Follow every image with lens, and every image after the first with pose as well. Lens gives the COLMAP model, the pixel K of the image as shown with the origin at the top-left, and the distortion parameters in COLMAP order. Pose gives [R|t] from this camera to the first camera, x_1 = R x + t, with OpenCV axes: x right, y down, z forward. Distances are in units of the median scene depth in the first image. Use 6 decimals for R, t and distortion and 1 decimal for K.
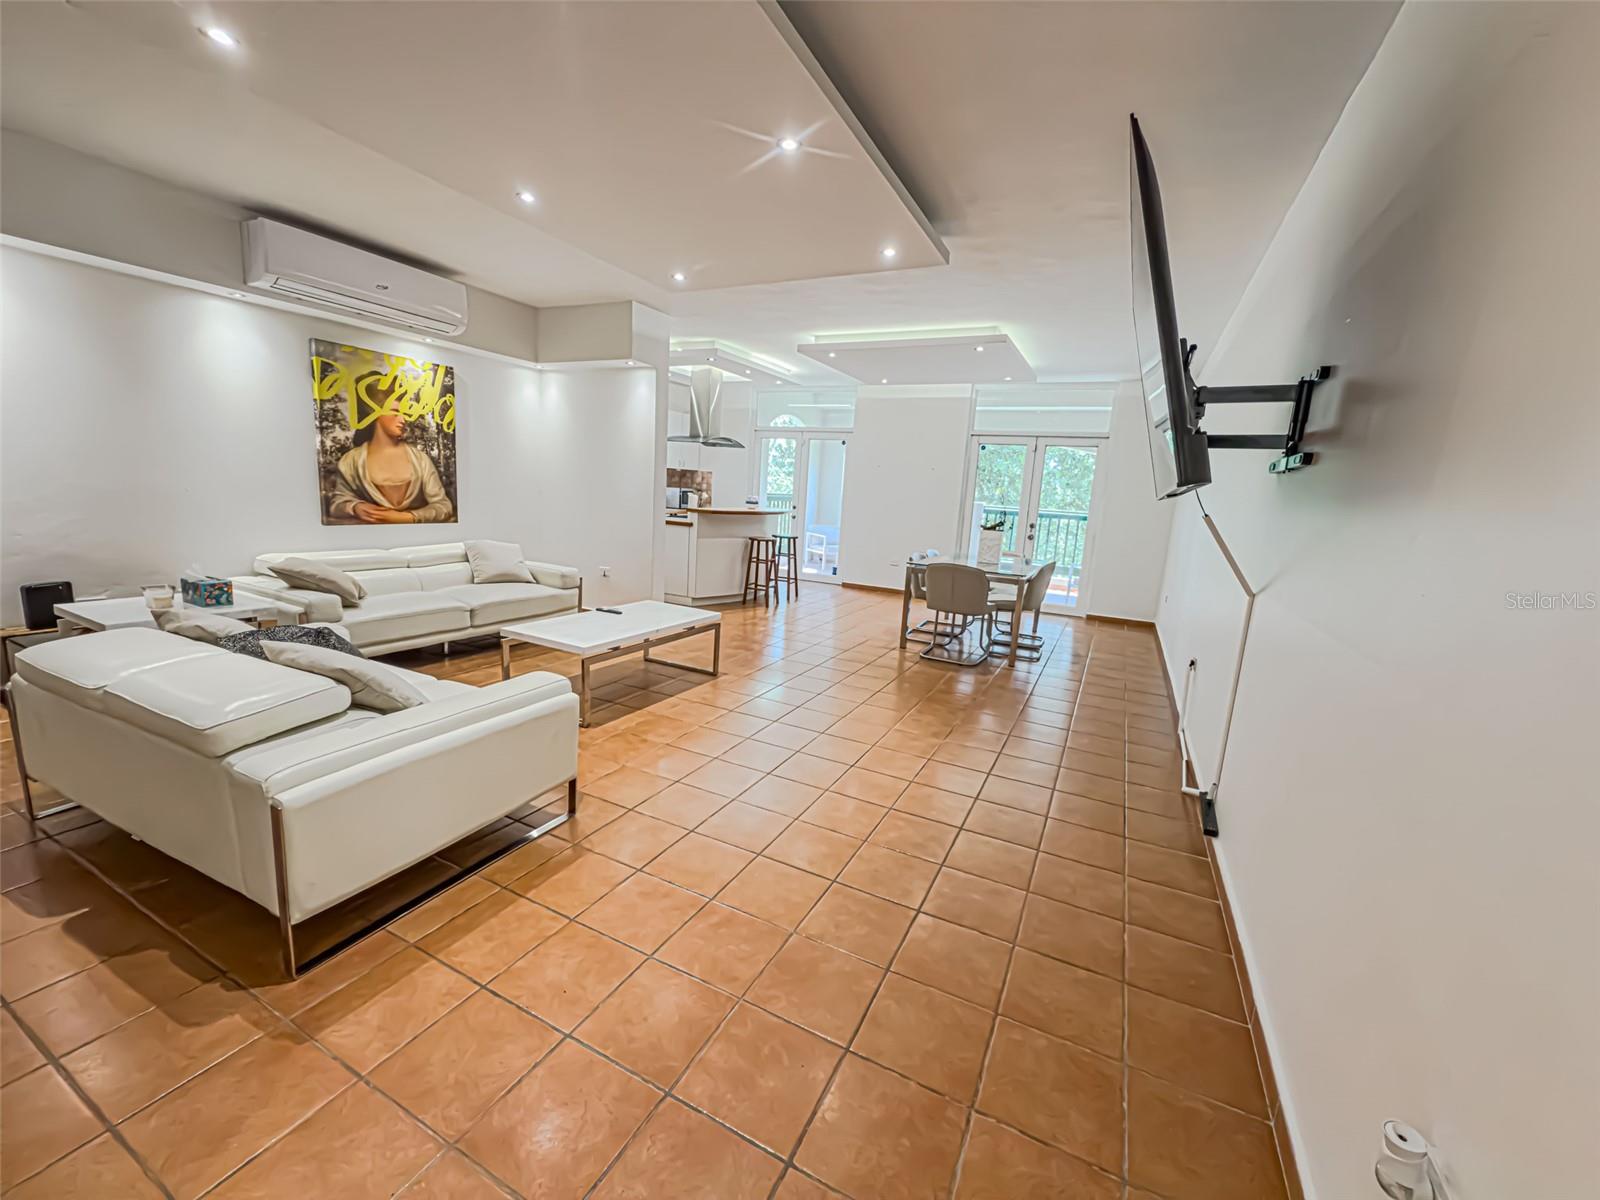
lens RADIAL K [[638.9, 0, 801.5], [0, 638.9, 601.1], [0, 0, 1]] dist [-0.002267, -0.000256]
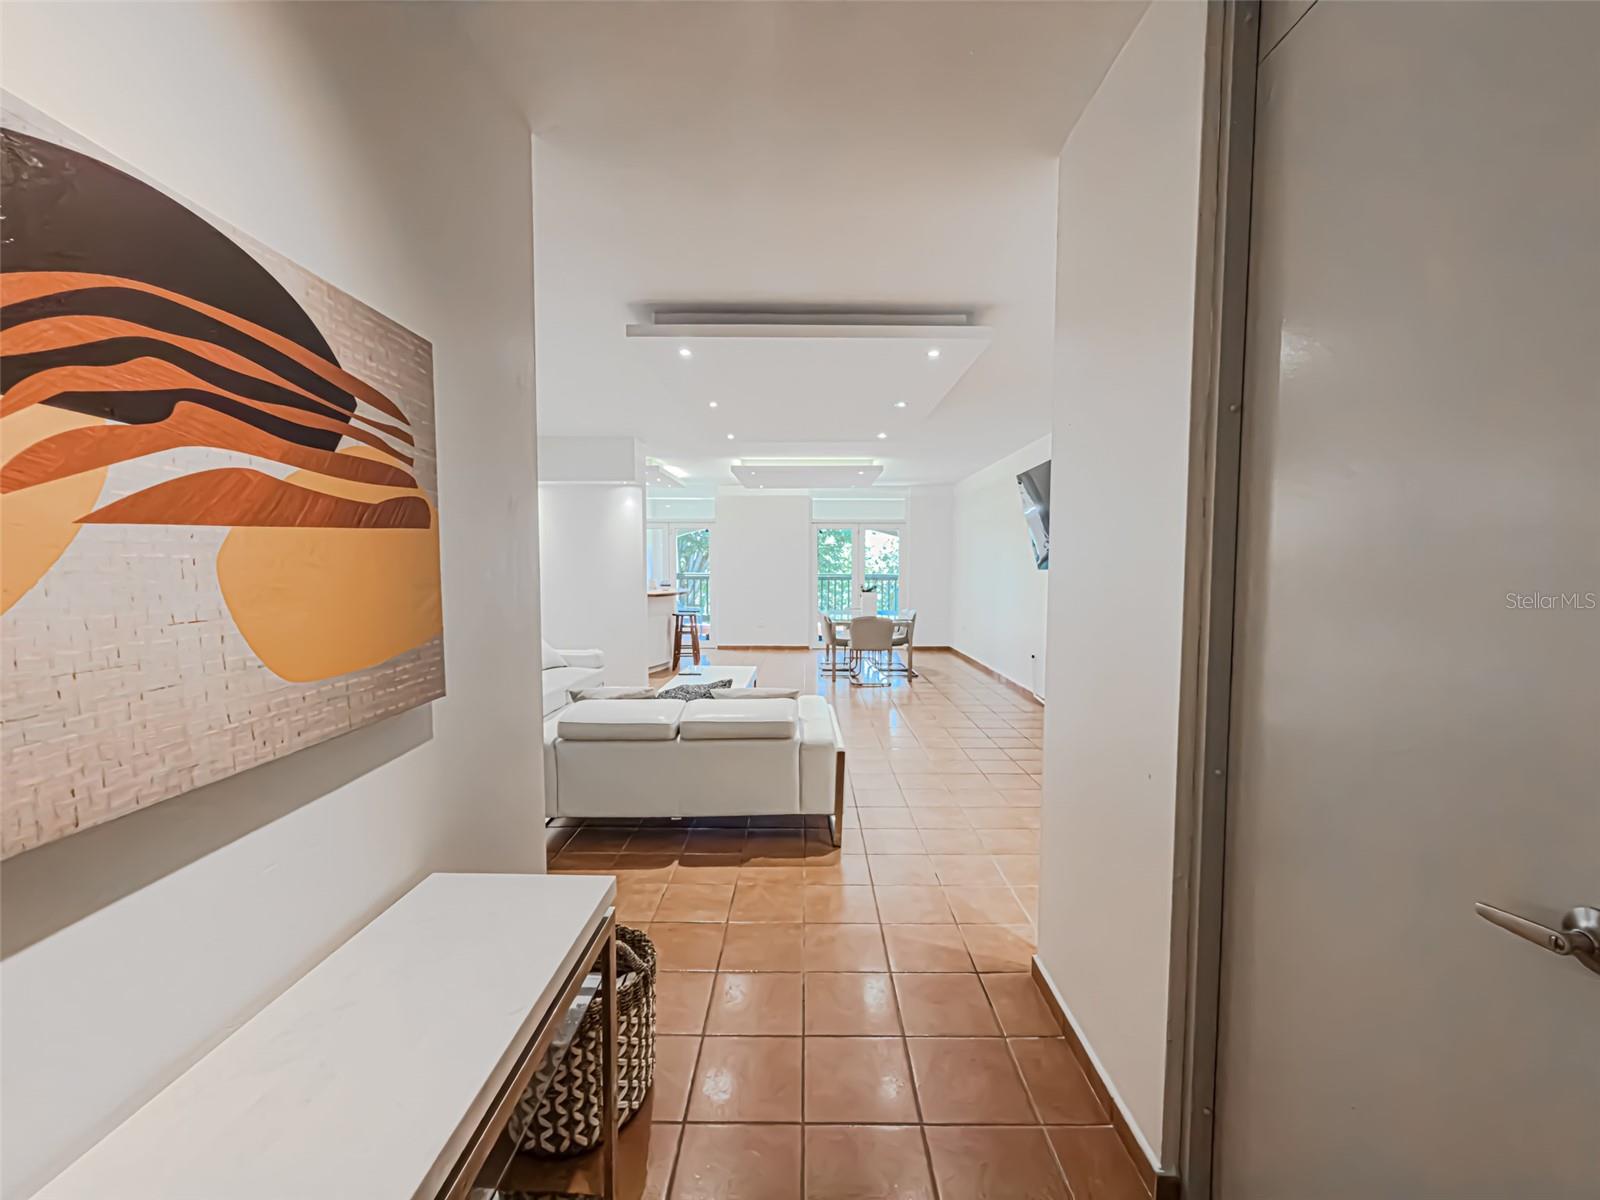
lens RADIAL K [[638.9, 0, 801.5], [0, 638.9, 601.1], [0, 0, 1]] dist [-0.002267, -0.000256]
pose [[0.892668, -0.083565, 0.442900, -0.476245], [0.129251, 0.988852, -0.073932, -0.004401], [-0.431784, 0.123242, 0.893518, -0.217058]]
